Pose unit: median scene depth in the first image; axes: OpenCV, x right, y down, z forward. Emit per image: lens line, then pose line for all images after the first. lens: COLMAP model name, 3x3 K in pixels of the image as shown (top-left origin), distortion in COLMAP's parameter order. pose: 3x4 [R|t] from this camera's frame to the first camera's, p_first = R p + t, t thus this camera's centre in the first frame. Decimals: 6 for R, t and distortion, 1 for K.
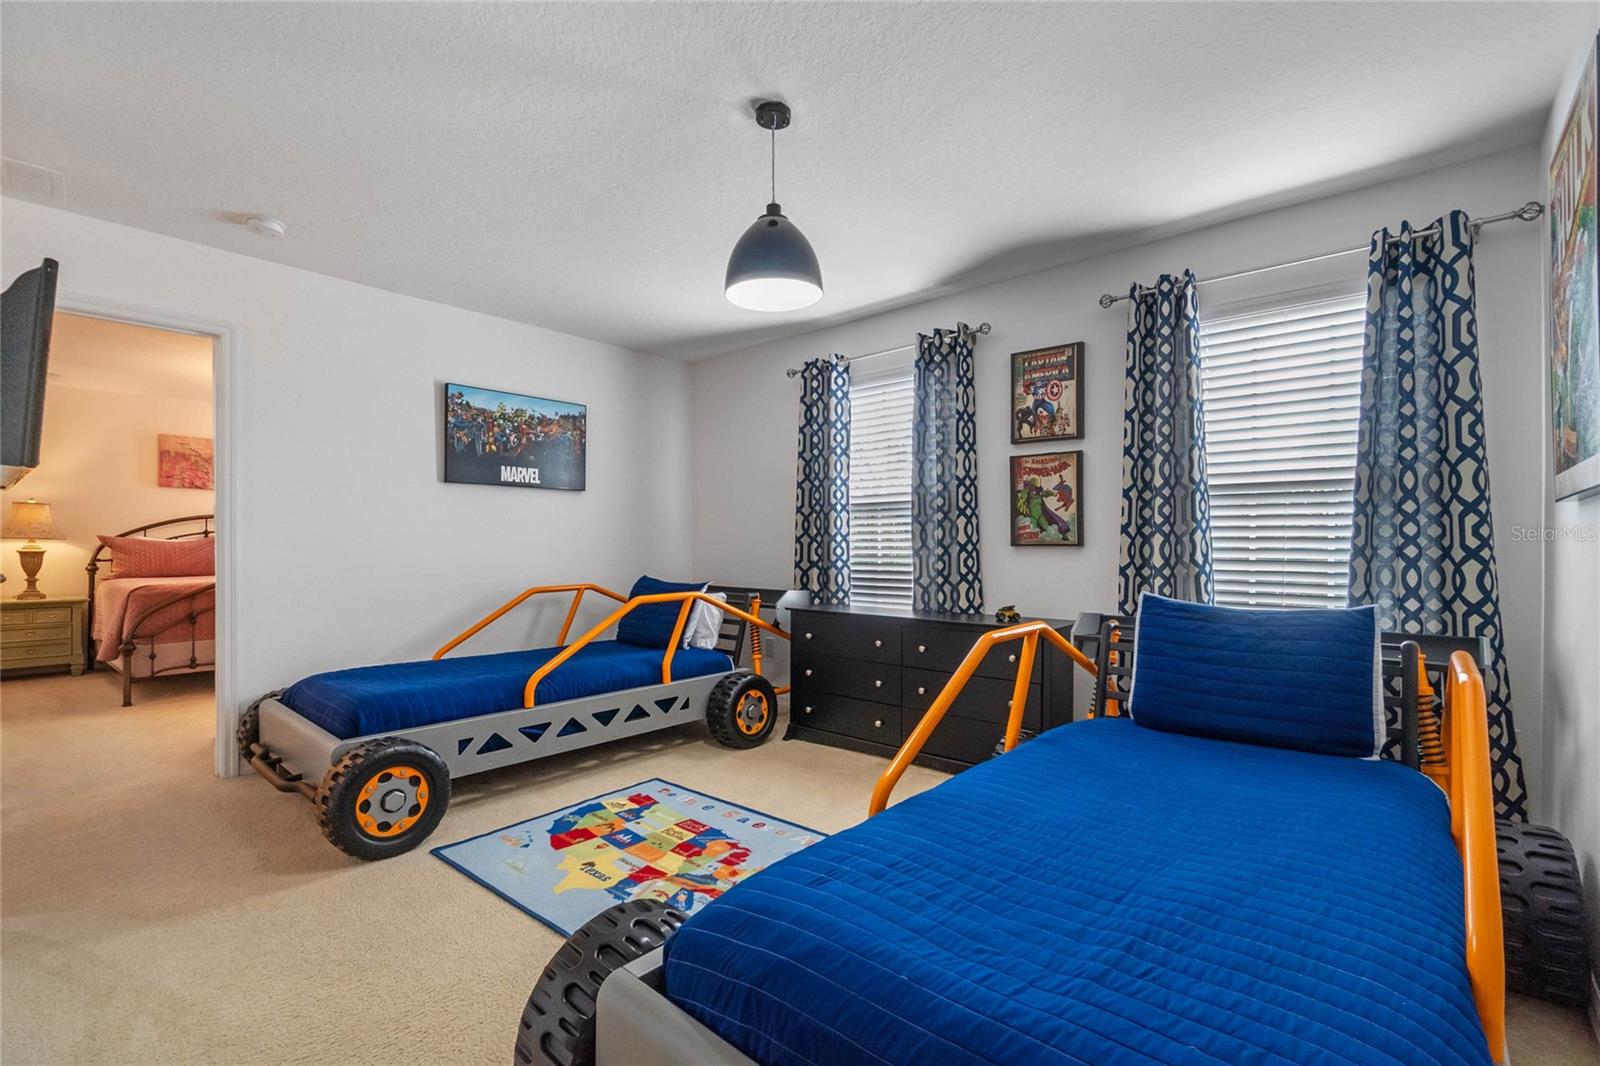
lens RADIAL K [[700.1, 0, 799.0], [0, 700.1, 539.4], [0, 0, 1]] dist [0.005476, -0.000552]
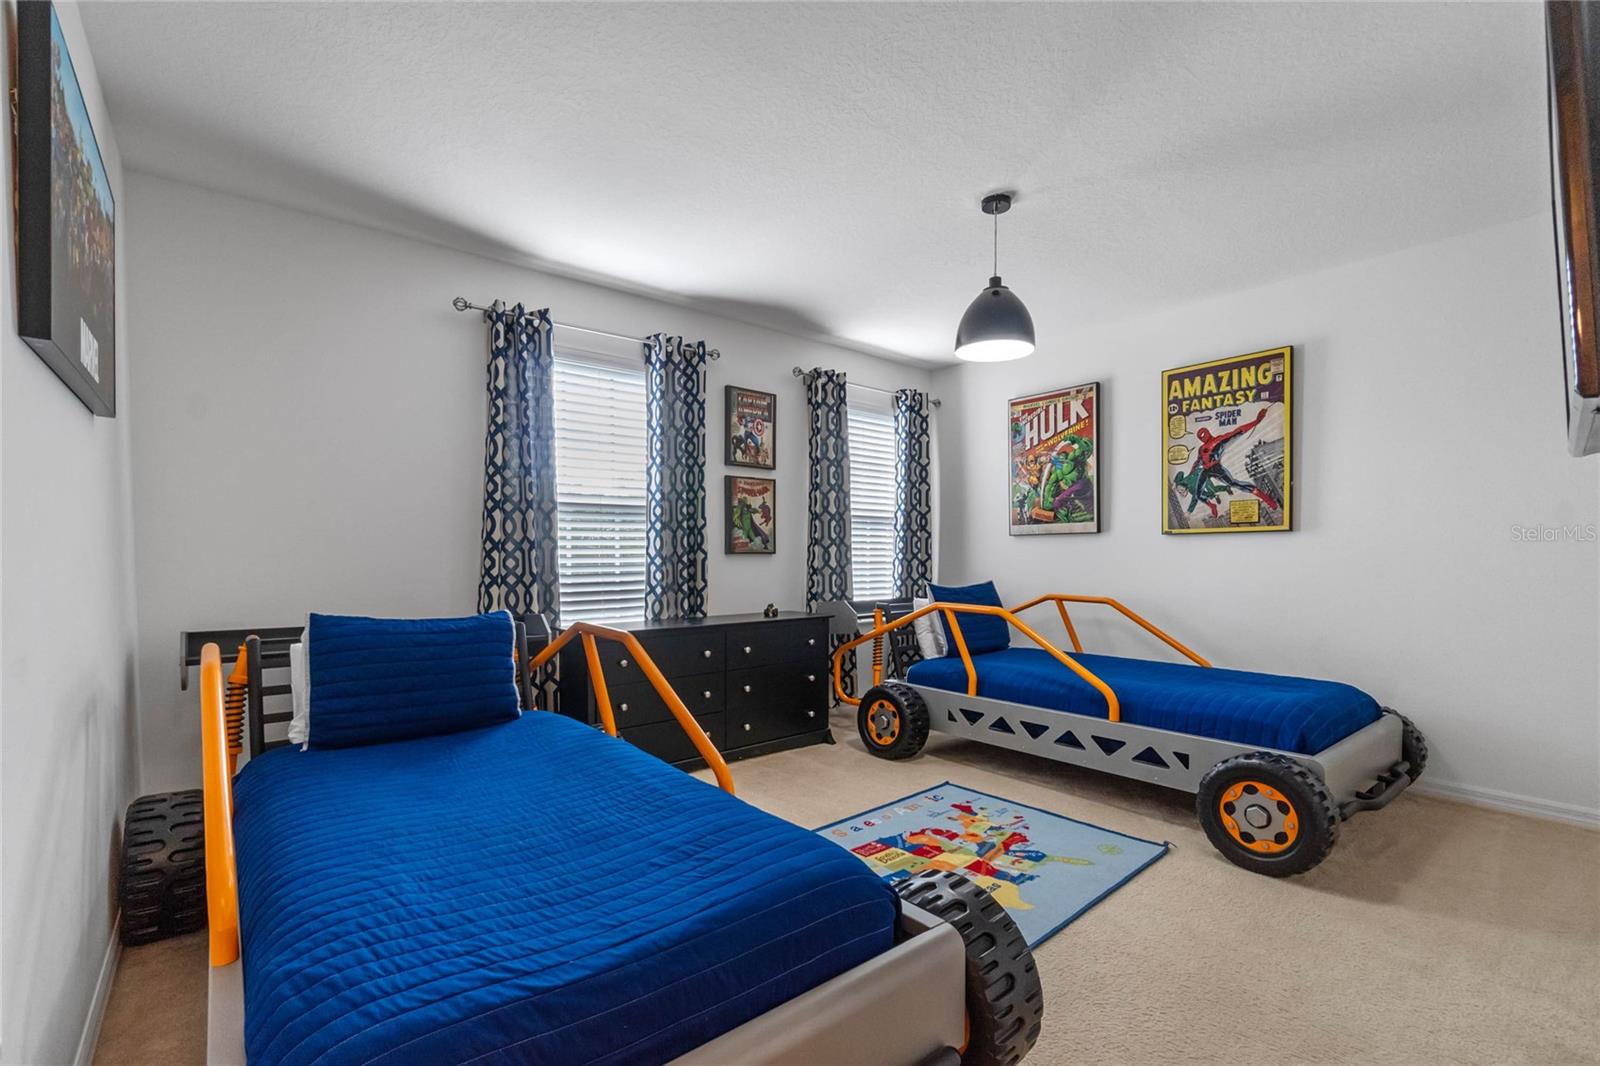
lens RADIAL K [[700.1, 0, 806.6], [0, 700.1, 564.1], [0, 0, 1]] dist [0.005476, -0.000552]
pose [[0.153037, -0.010323, 0.988167, -0.836293], [-0.000758, 0.999944, 0.010563, 0.014380], [-0.988220, -0.002365, 0.153021, 0.725286]]
